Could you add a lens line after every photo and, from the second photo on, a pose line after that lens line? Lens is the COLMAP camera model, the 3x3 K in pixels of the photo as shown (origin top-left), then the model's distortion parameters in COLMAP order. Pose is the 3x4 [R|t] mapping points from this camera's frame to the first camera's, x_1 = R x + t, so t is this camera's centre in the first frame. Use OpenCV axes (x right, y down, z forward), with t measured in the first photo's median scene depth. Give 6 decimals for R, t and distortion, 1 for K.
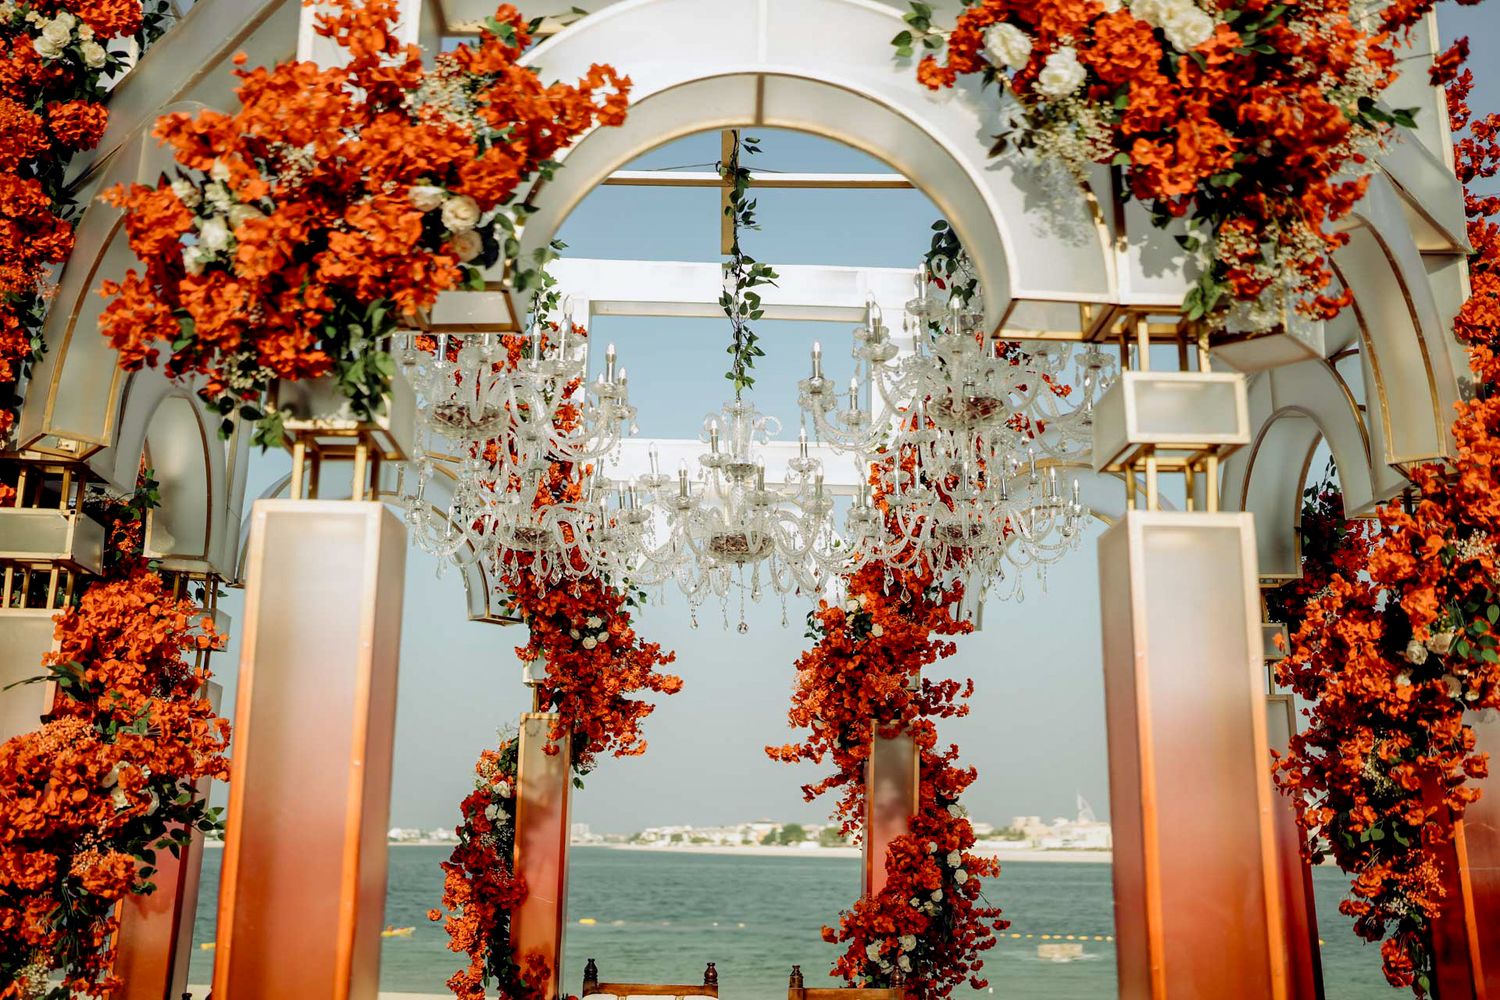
lens RADIAL K [[1527.1, 0, 744.2], [0, 1527.1, 508.5], [0, 0, 1]] dist [0.005830, 0.000000]
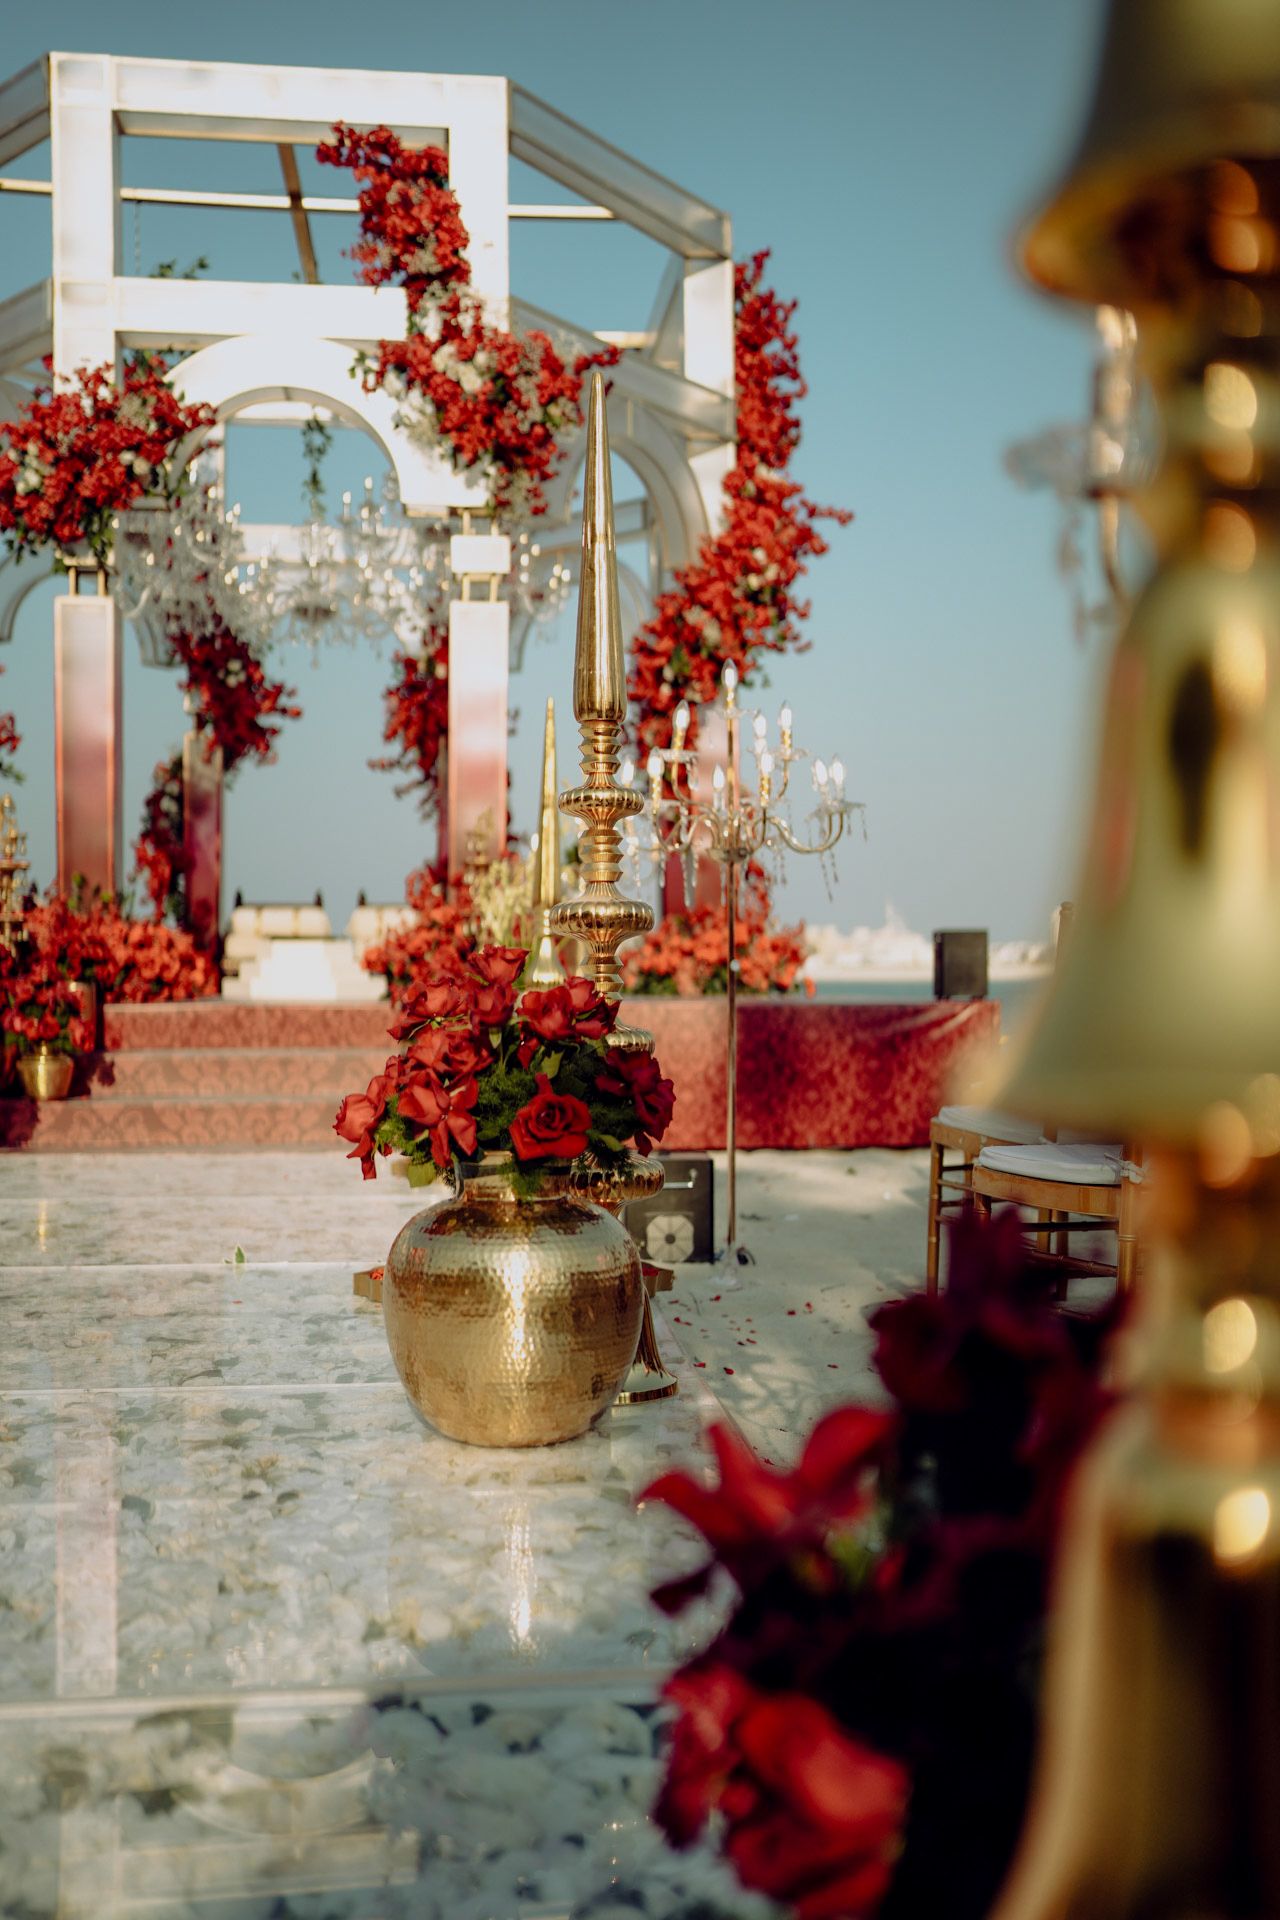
lens RADIAL K [[1954.7, 0, 635.4], [0, 1954.7, 1024.0], [0, 0, 1]] dist [0.005830, 0.000000]
pose [[0.996844, -0.016176, 0.077721, 0.121968], [-0.003080, 0.970403, 0.241470, -0.039648], [-0.079326, -0.240947, 0.967291, -0.827540]]
